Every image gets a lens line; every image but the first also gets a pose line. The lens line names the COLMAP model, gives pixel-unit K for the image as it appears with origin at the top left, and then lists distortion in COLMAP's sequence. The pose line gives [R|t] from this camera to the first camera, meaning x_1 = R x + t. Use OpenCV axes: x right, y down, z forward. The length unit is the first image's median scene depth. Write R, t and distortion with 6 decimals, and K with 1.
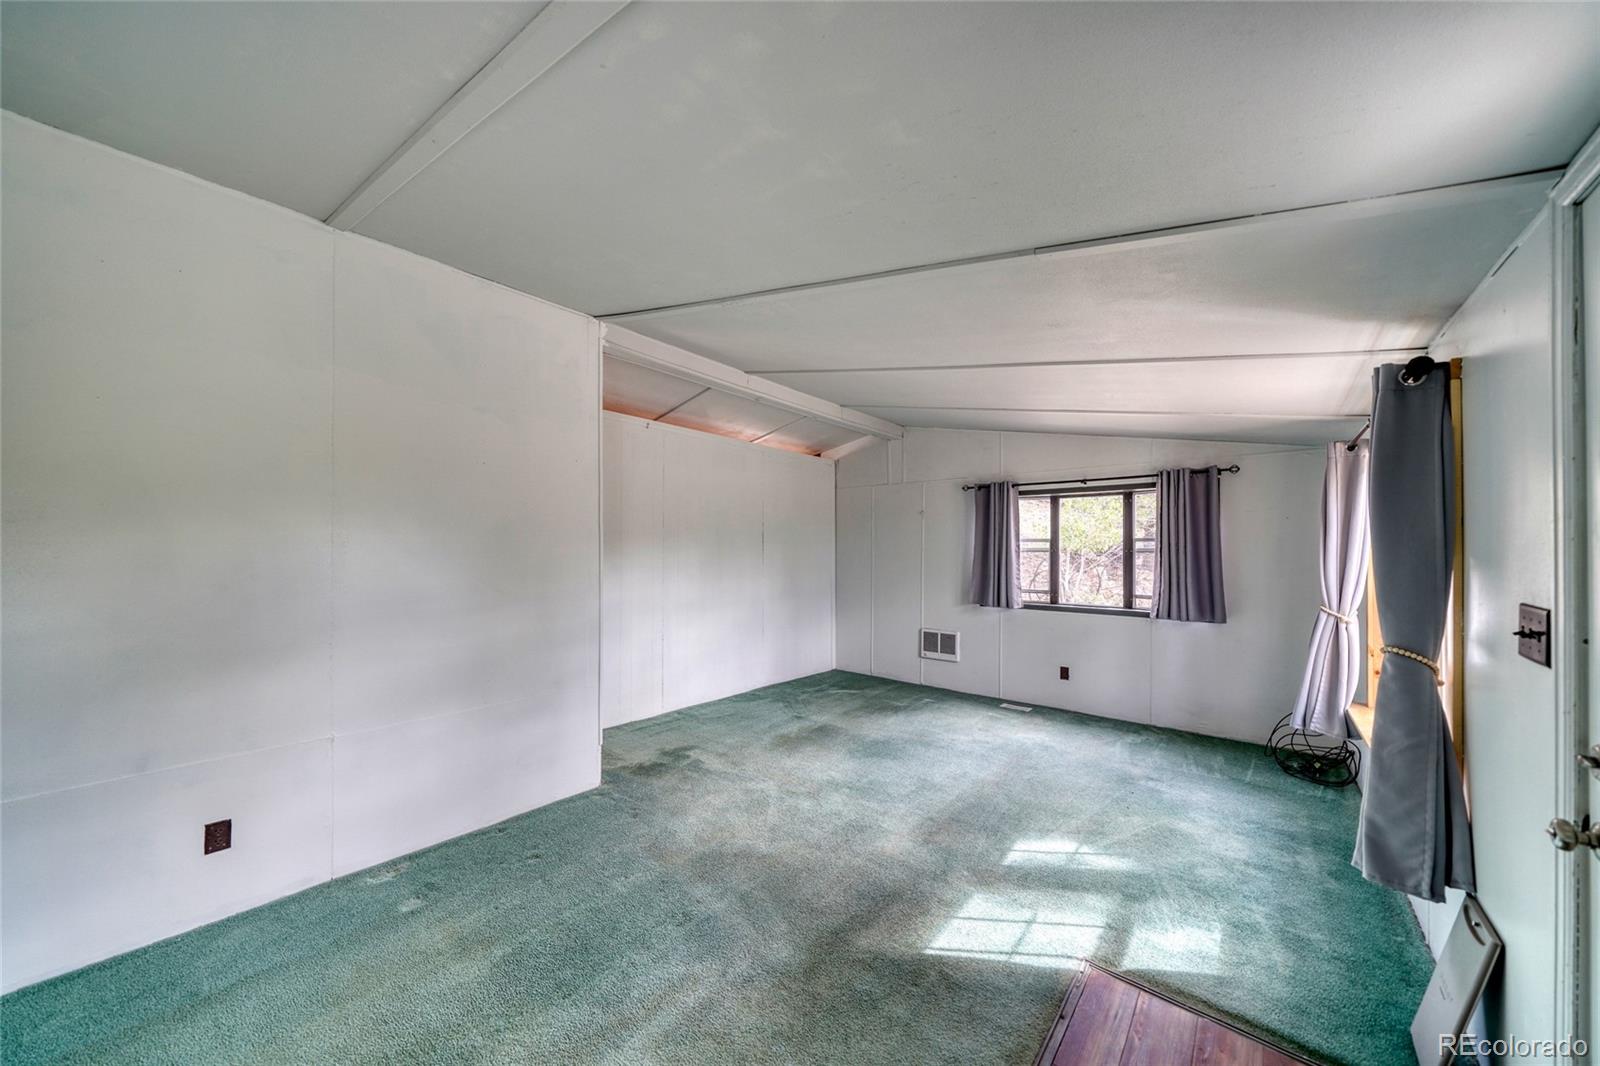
lens RADIAL K [[553.3, 0, 792.7], [0, 553.3, 543.9], [0, 0, 1]] dist [-0.002467, -0.000119]
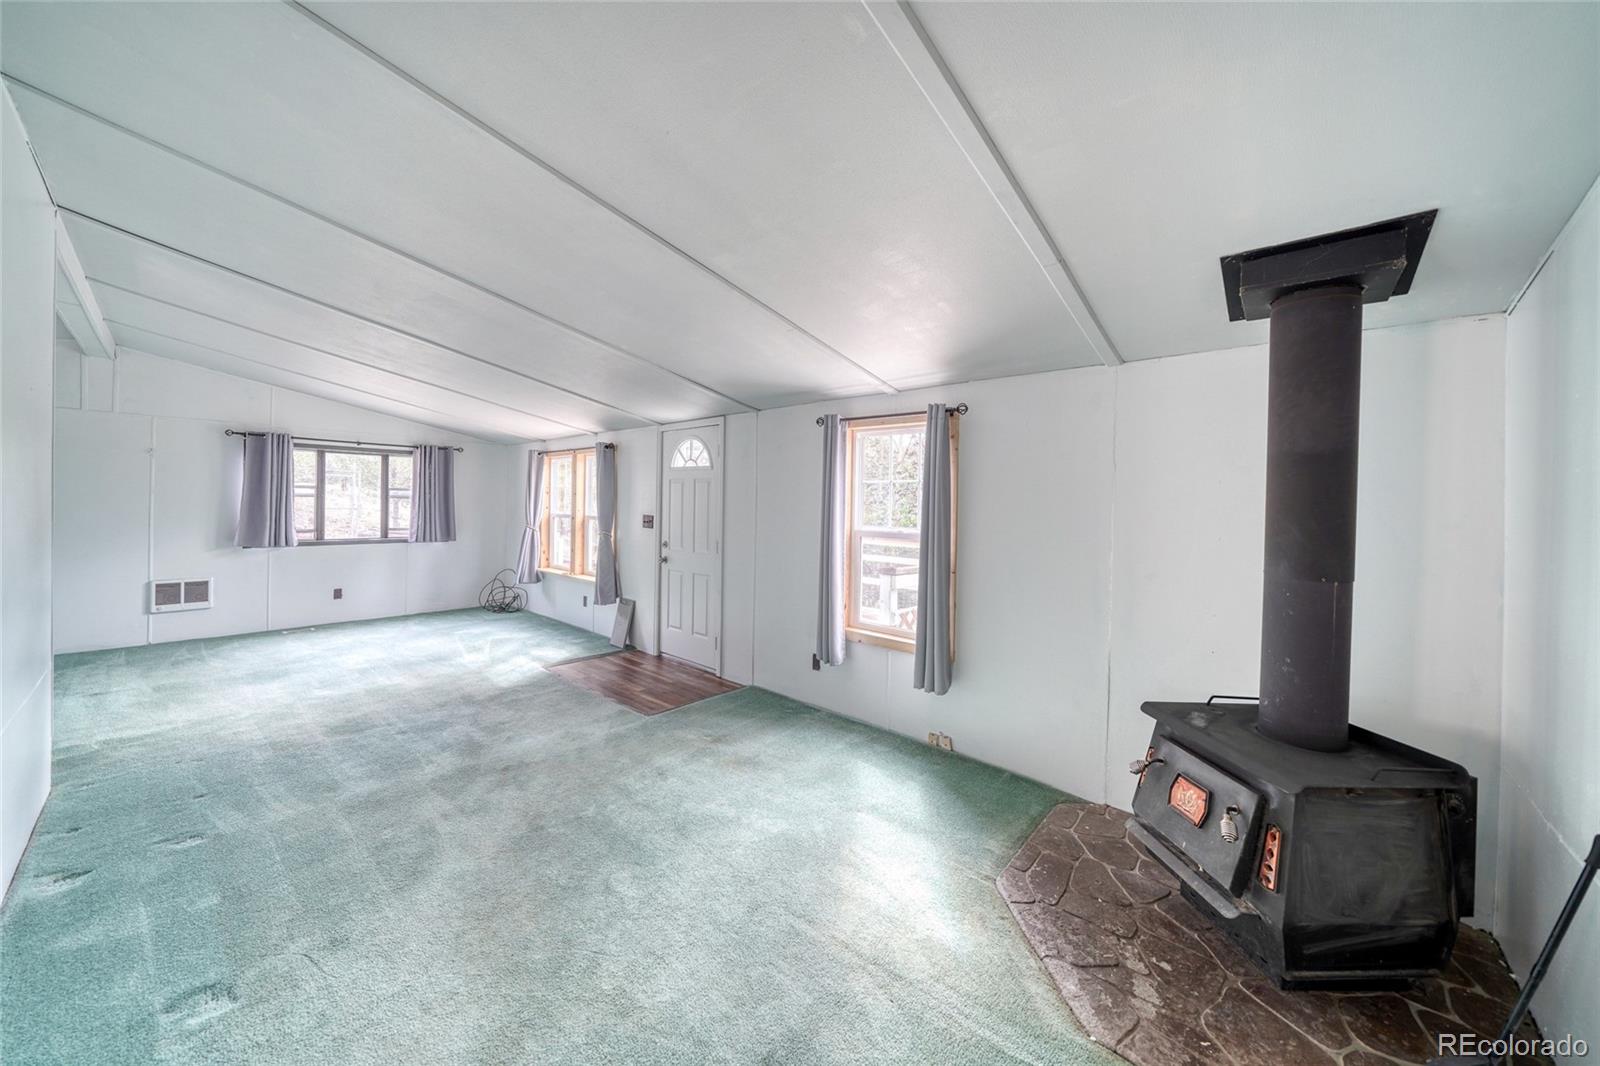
lens RADIAL K [[565.4, 0, 783.3], [0, 565.4, 507.9], [0, 0, 1]] dist [0.000102, 0.000066]
pose [[0.044479, -0.015233, 0.998894, -0.801173], [-0.028652, 0.999453, 0.016517, -0.011995], [-0.998599, -0.029355, 0.044018, -0.066779]]
